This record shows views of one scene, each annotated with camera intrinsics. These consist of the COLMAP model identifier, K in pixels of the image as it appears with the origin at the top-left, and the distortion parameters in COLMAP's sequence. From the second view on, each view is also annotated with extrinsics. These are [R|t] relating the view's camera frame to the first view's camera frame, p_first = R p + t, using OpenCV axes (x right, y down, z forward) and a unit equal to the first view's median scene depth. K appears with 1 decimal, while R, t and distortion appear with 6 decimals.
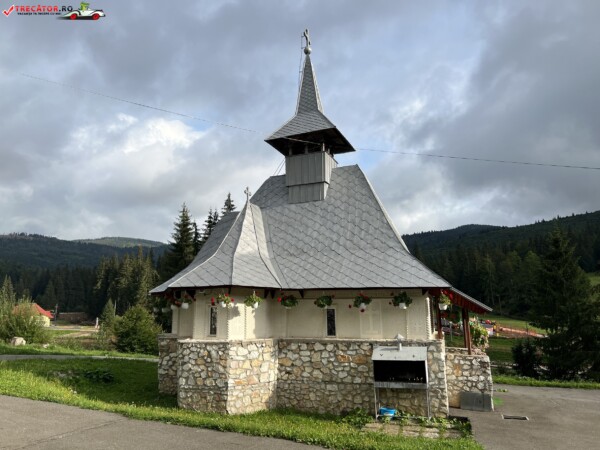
lens RADIAL K [[451.7, 0, 298.7], [0, 451.7, 223.4], [0, 0, 1]] dist [0.054539, -0.067476]
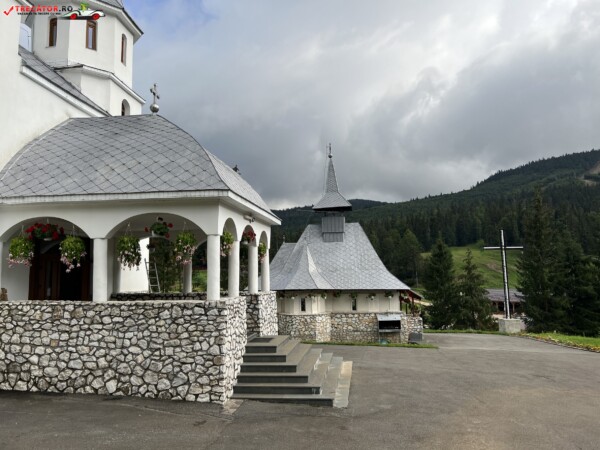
lens RADIAL K [[451.7, 0, 301.1], [0, 451.7, 224.2], [0, 0, 1]] dist [0.054539, -0.067476]
pose [[0.969659, 0.021249, 0.243535, -0.739057], [-0.038240, 0.997136, 0.065255, -0.305019], [-0.241451, -0.072588, 0.967694, -1.037552]]
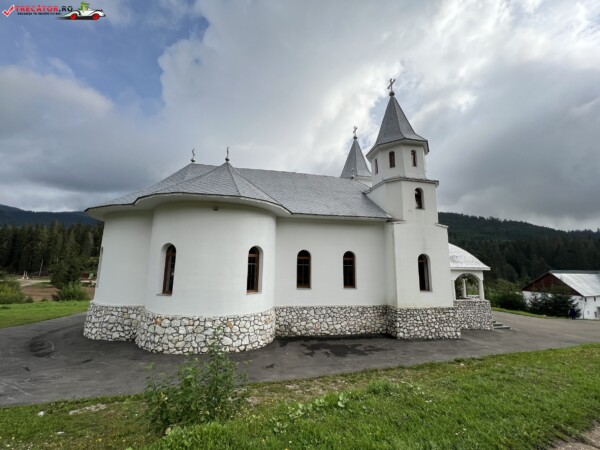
lens RADIAL K [[239.3, 0, 298.5], [0, 239.3, 223.7], [0, 0, 1]] dist [-0.005877, 0.001147]
pose [[0.829925, 0.123591, 0.544012, -2.595366], [-0.132771, 0.990890, -0.022564, -0.397214], [-0.541845, -0.053503, 0.838774, -0.803903]]
